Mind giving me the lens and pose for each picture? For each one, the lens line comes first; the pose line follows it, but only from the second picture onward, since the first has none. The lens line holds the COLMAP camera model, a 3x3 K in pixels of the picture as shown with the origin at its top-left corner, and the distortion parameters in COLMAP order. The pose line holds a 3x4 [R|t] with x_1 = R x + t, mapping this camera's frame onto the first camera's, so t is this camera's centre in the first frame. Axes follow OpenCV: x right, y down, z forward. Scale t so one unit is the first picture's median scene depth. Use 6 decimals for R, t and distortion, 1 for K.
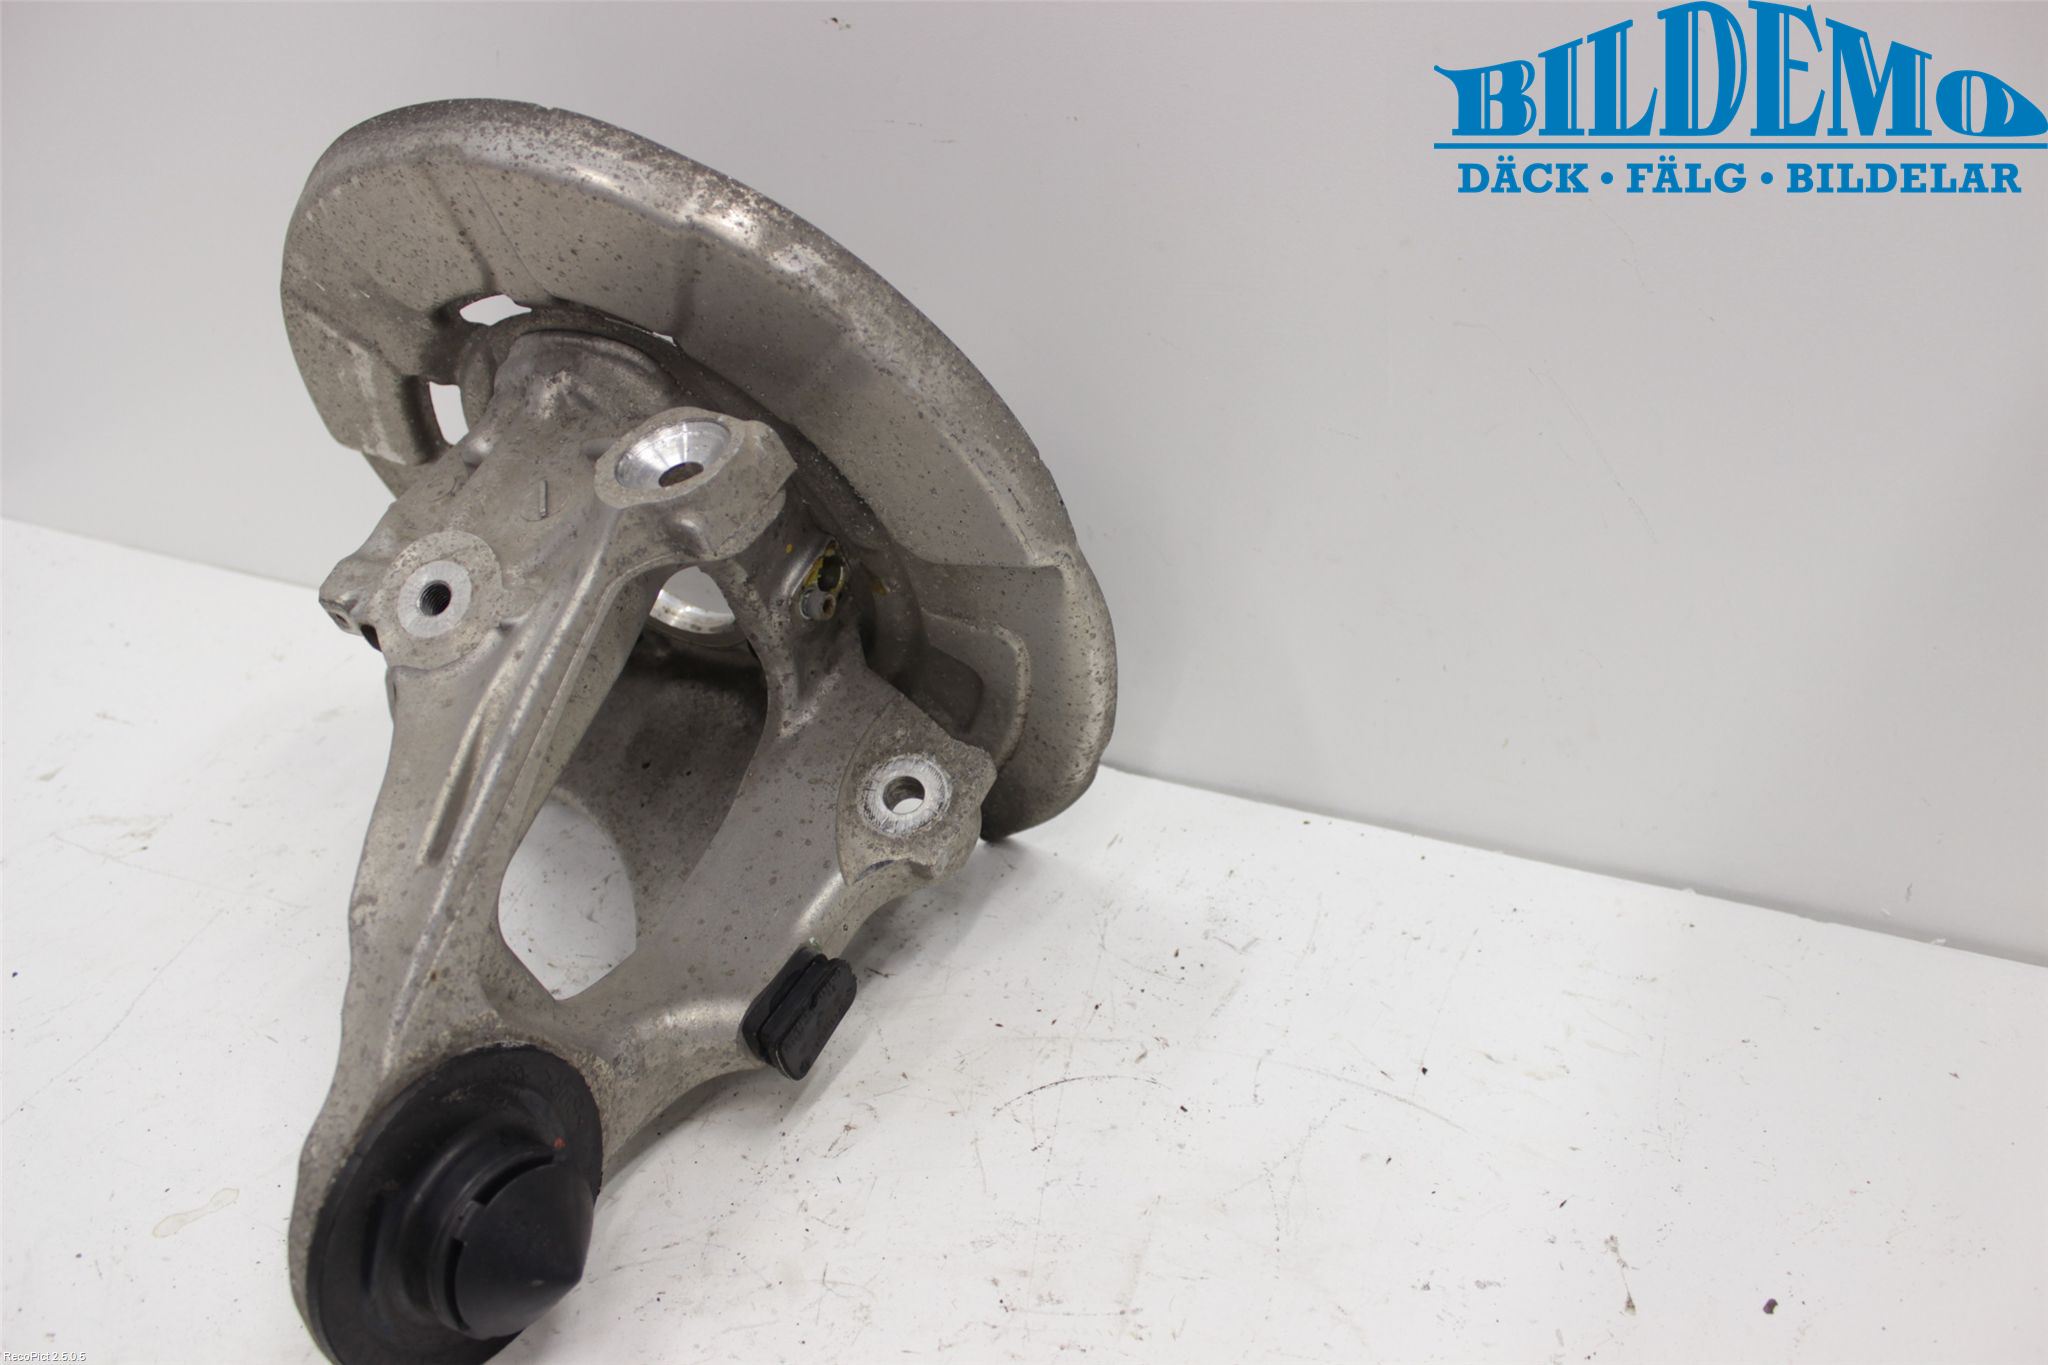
lens RADIAL K [[1686.9, 0, 1036.9], [0, 1686.9, 678.8], [0, 0, 1]] dist [-0.177926, 0.144113]
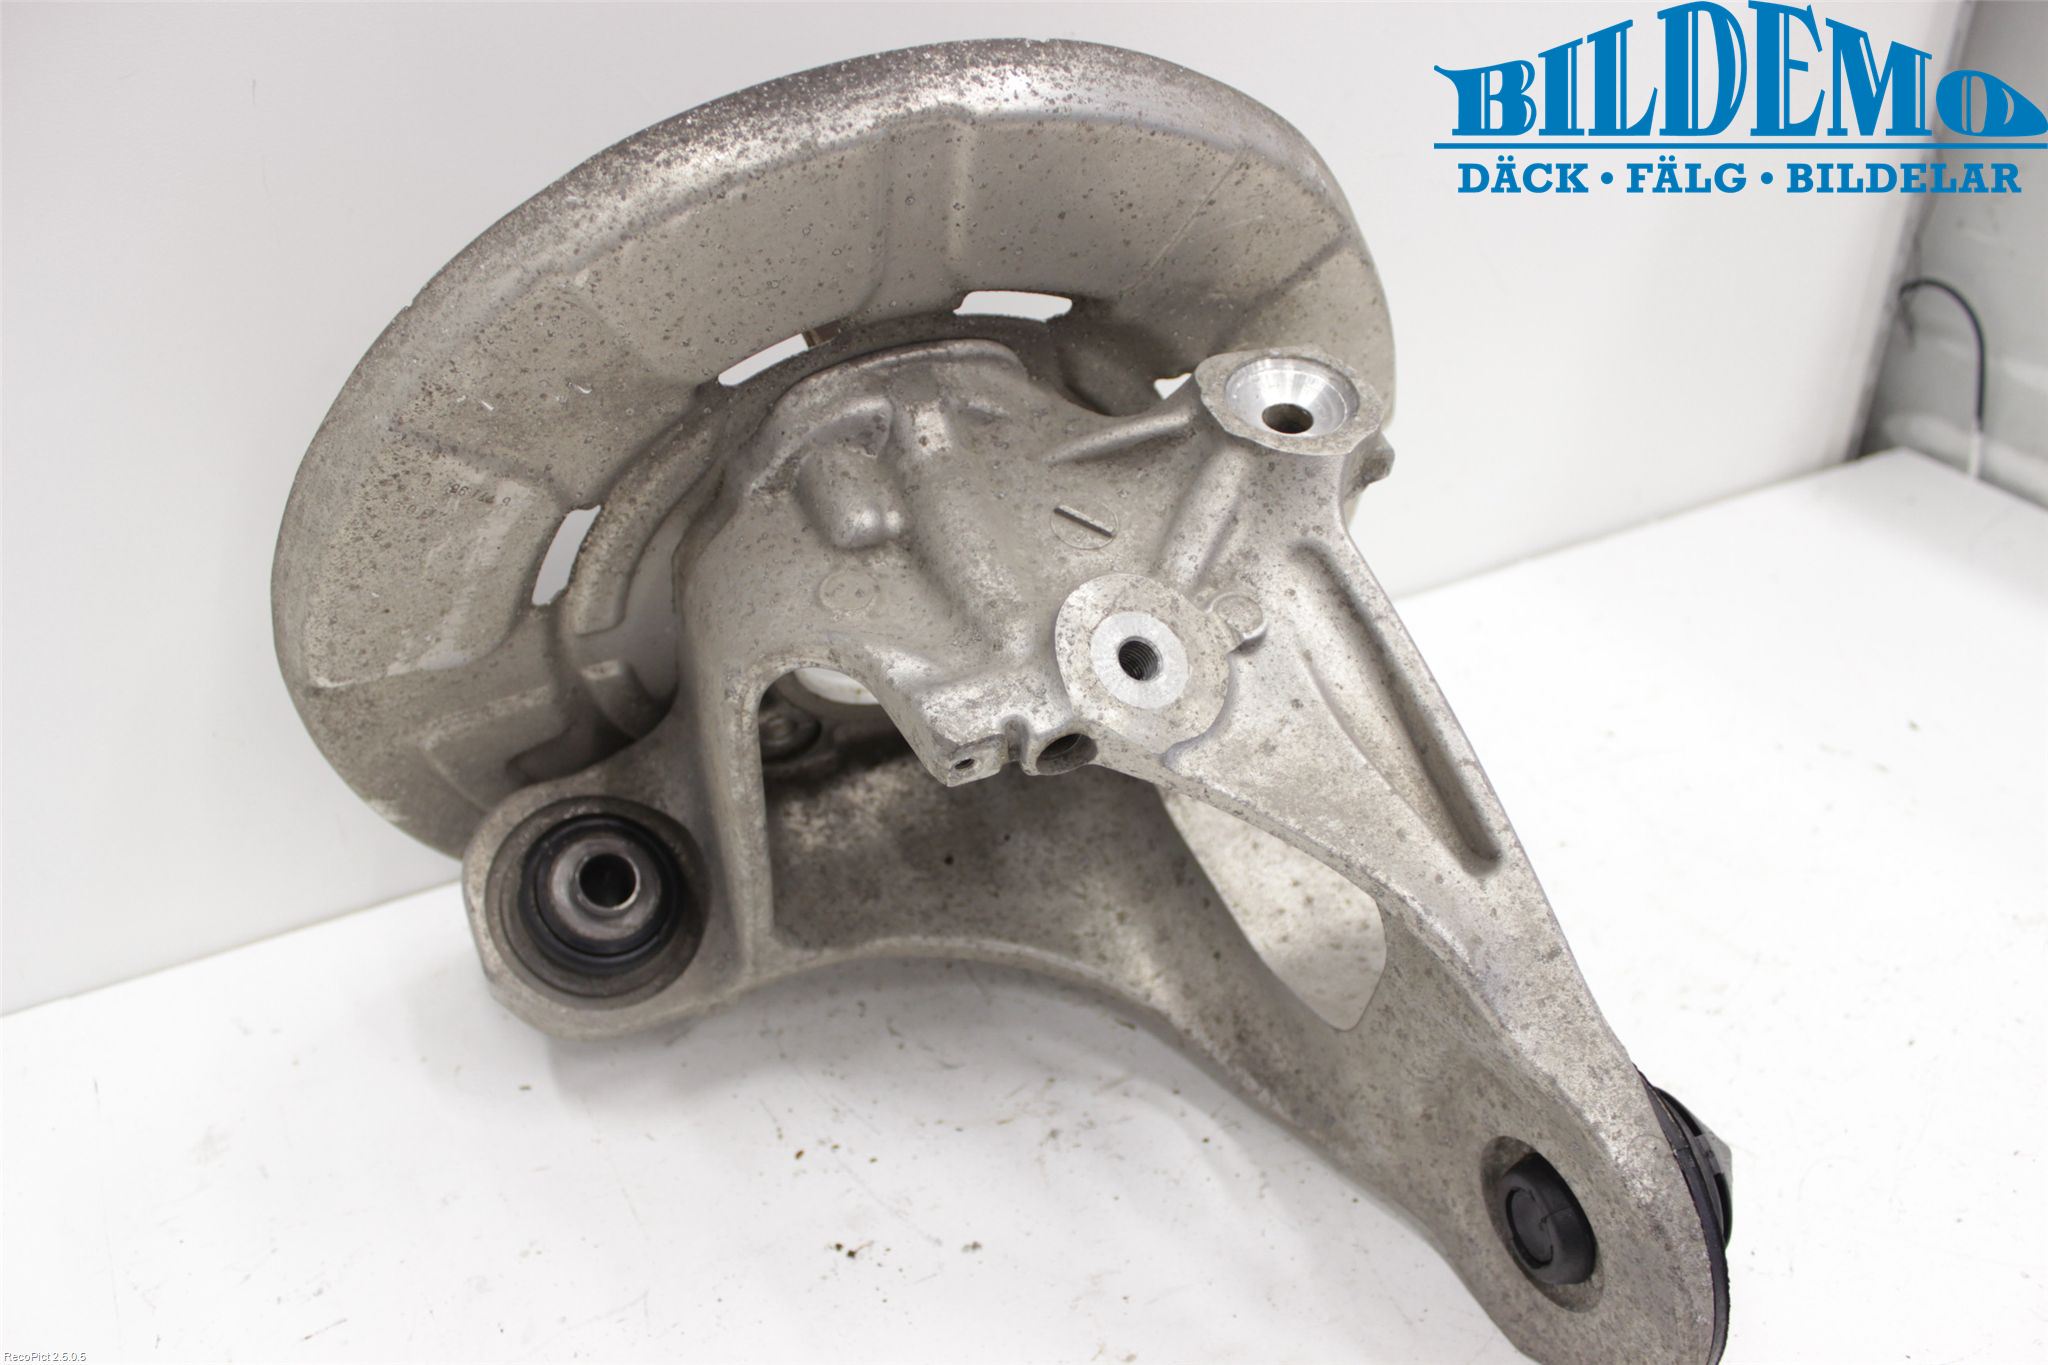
lens RADIAL K [[1686.9, 0, 1036.9], [0, 1686.9, 678.8], [0, 0, 1]] dist [-0.177926, 0.144113]
pose [[0.614810, -0.391501, 0.684643, -0.943157], [0.391553, 0.905070, 0.165933, -0.191786], [-0.684613, 0.166057, 0.709739, 0.457093]]
